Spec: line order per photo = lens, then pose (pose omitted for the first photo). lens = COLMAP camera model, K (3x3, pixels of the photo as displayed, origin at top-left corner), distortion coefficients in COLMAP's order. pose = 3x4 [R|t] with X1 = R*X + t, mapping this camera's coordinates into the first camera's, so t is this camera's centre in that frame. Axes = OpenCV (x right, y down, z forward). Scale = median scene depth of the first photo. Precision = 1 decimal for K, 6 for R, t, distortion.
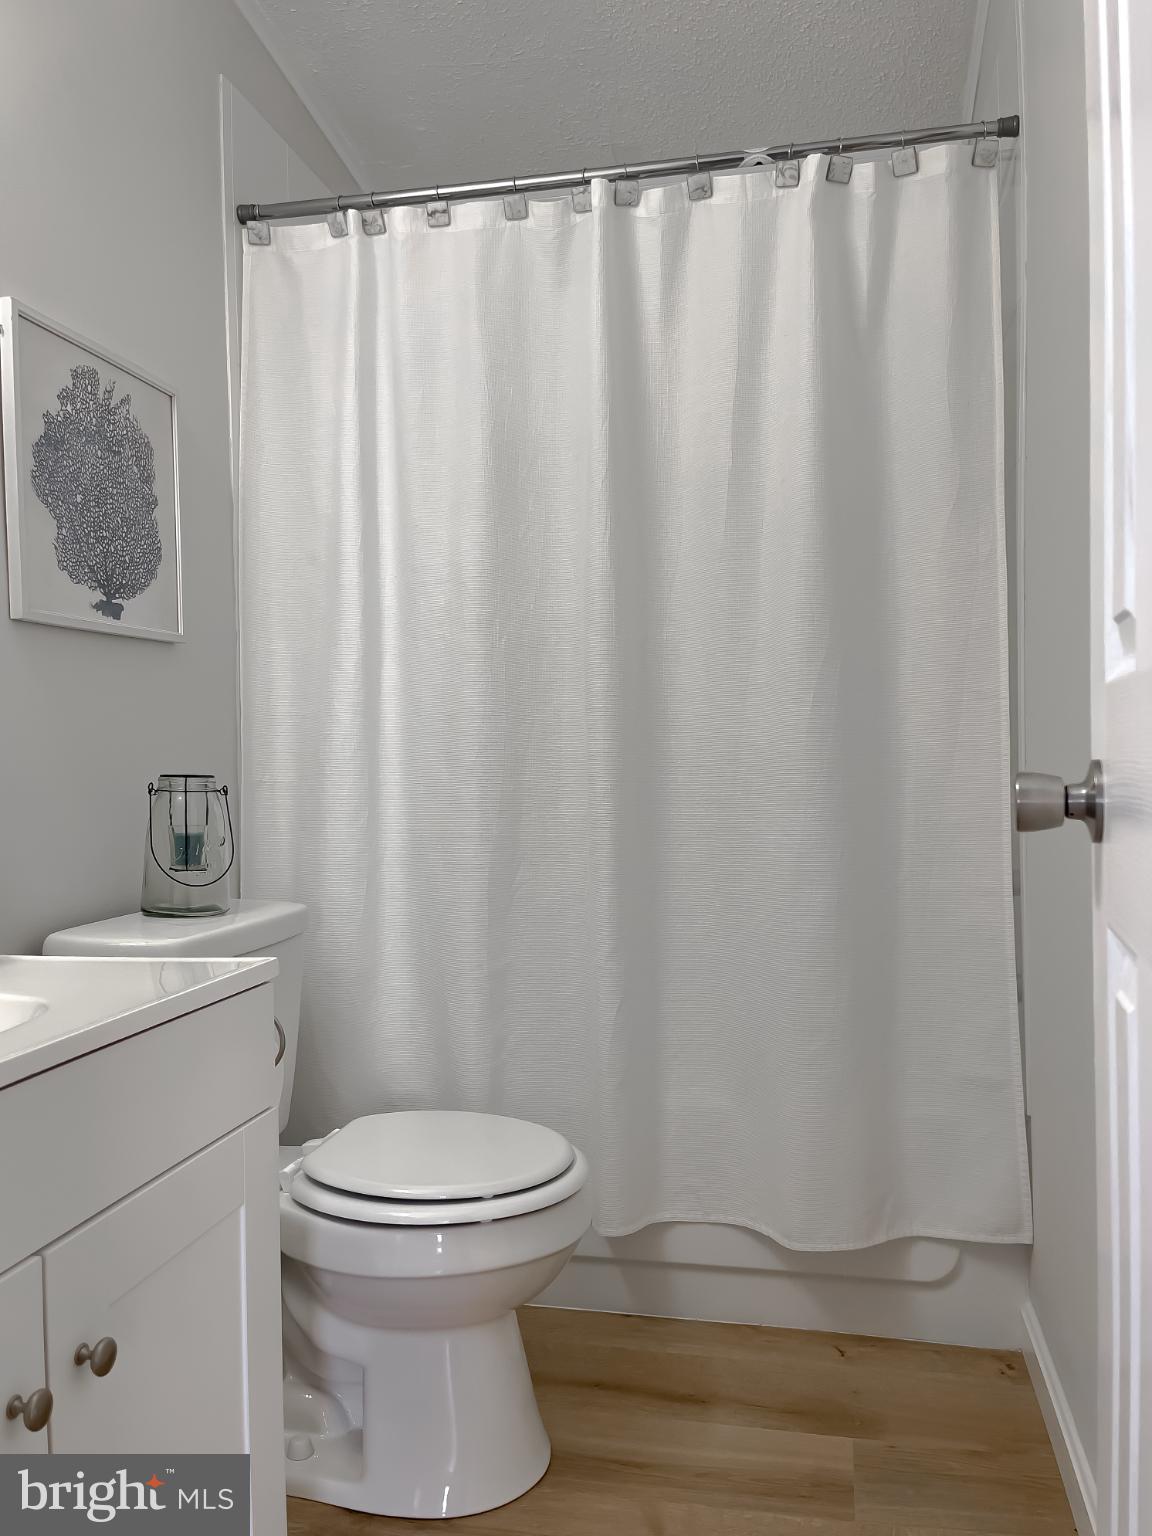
lens RADIAL K [[1191.7, 0, 574.8], [0, 1191.7, 768.2], [0, 0, 1]] dist [0.024237, -0.000946]
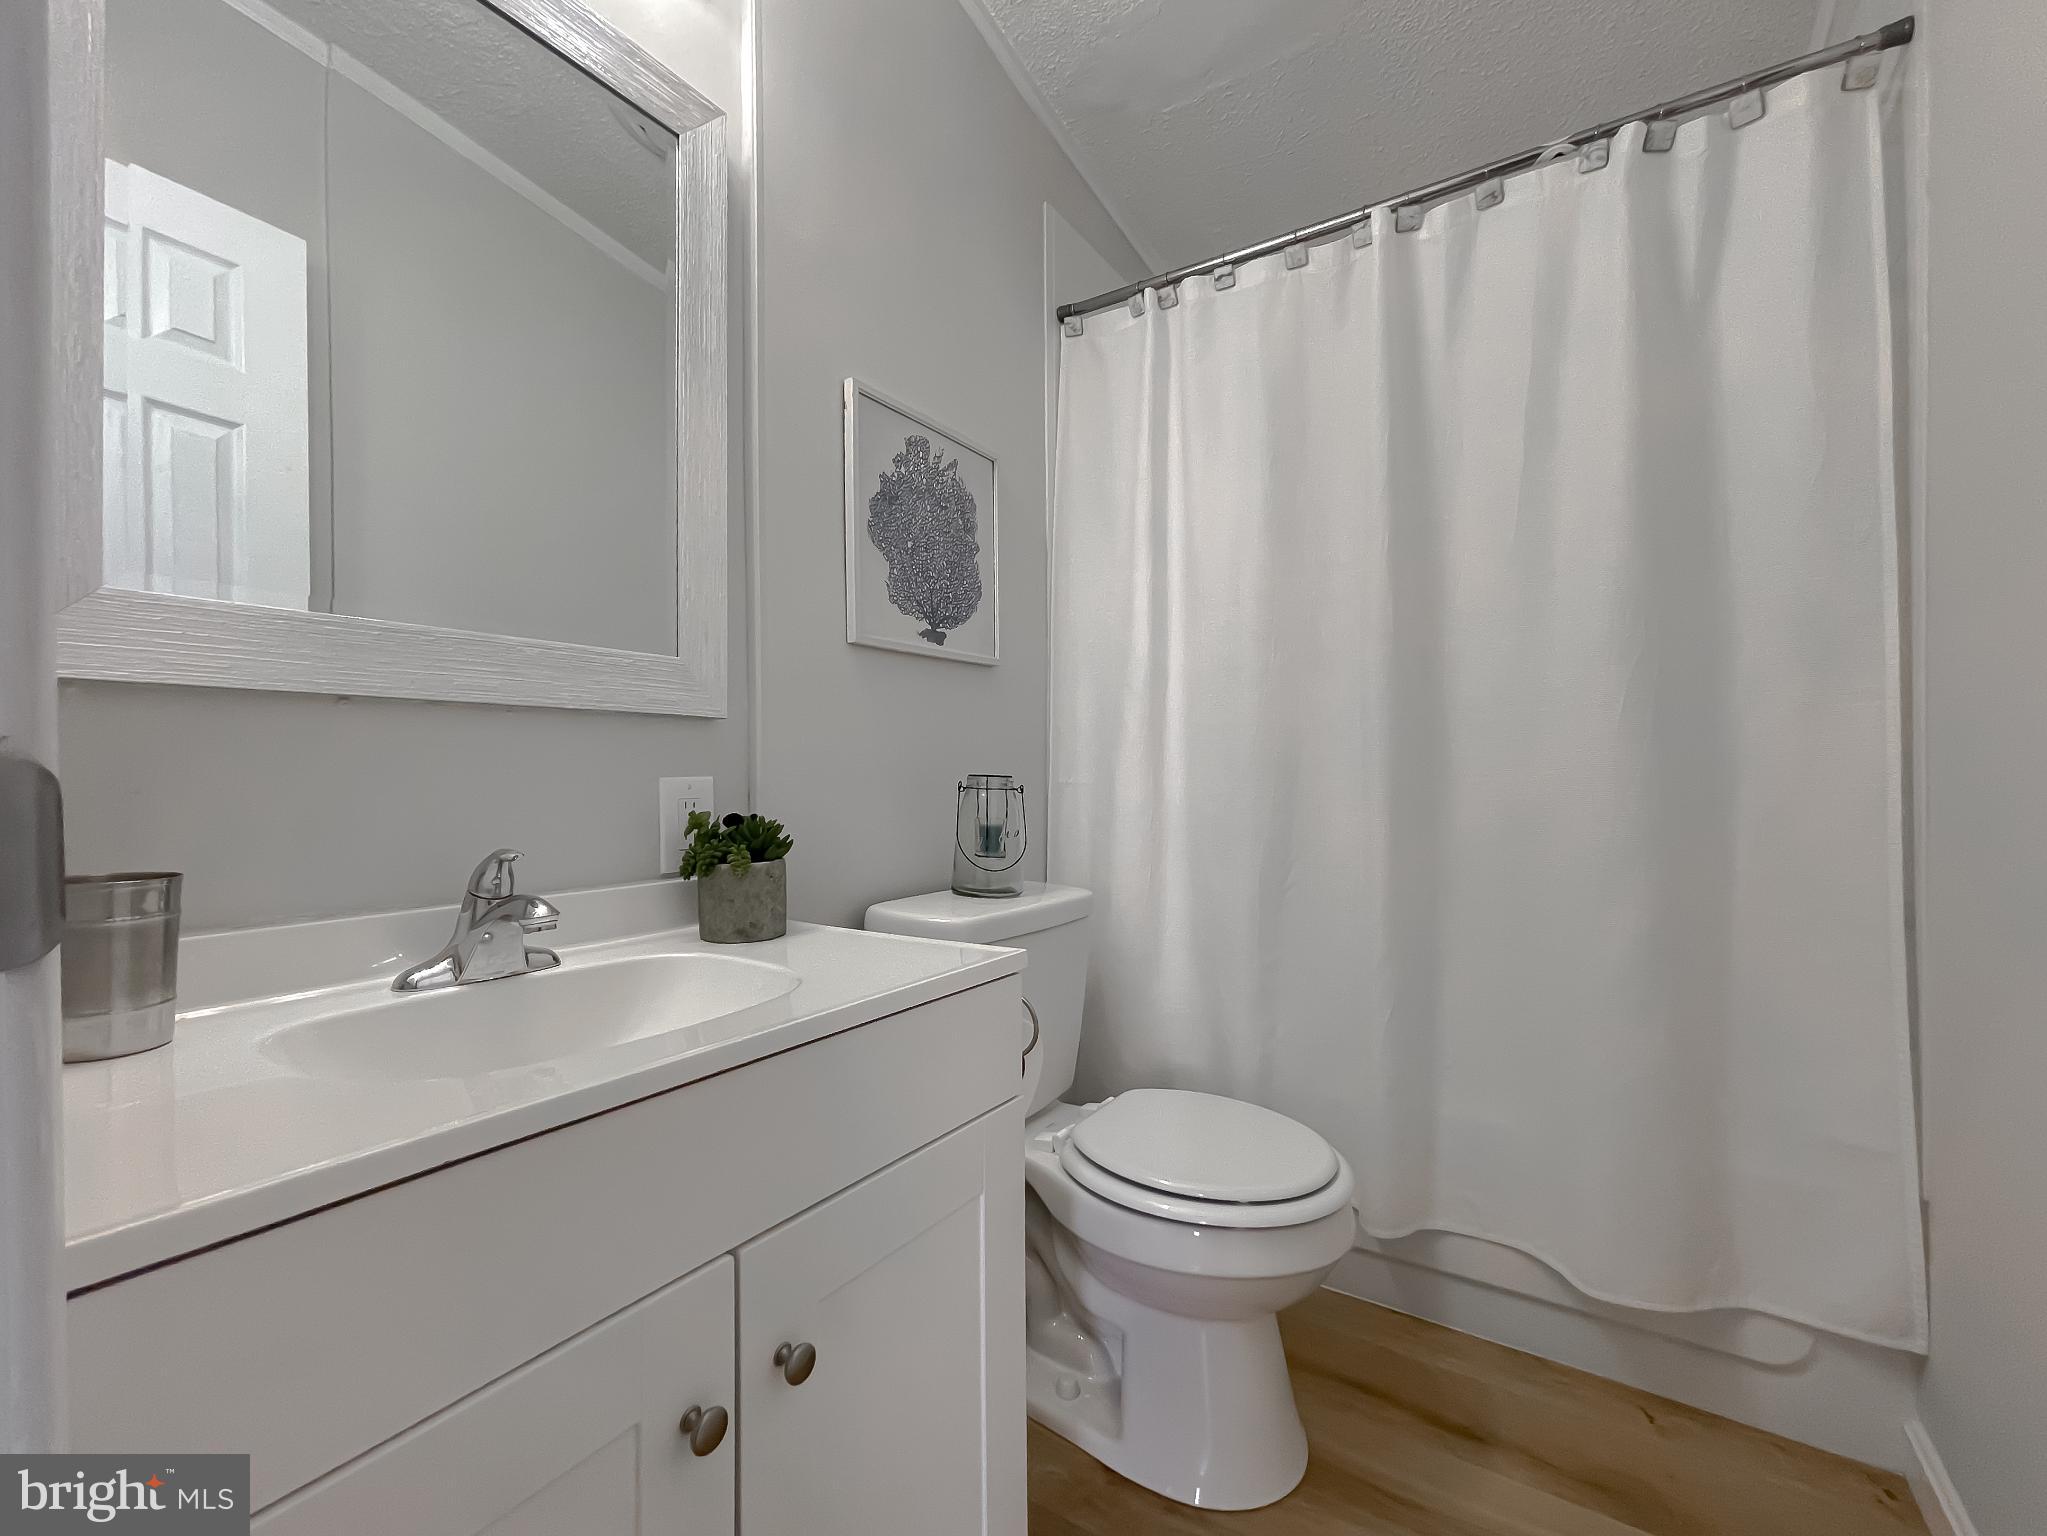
lens RADIAL K [[850.5, 0, 1021.3], [0, 850.5, 775.8], [0, 0, 1]] dist [-0.005401, 0.000292]
pose [[0.928828, 0.013149, -0.370279, 0.010639], [-0.015696, 0.999869, -0.003867, 0.009008], [0.370179, 0.009404, 0.928913, 0.233270]]
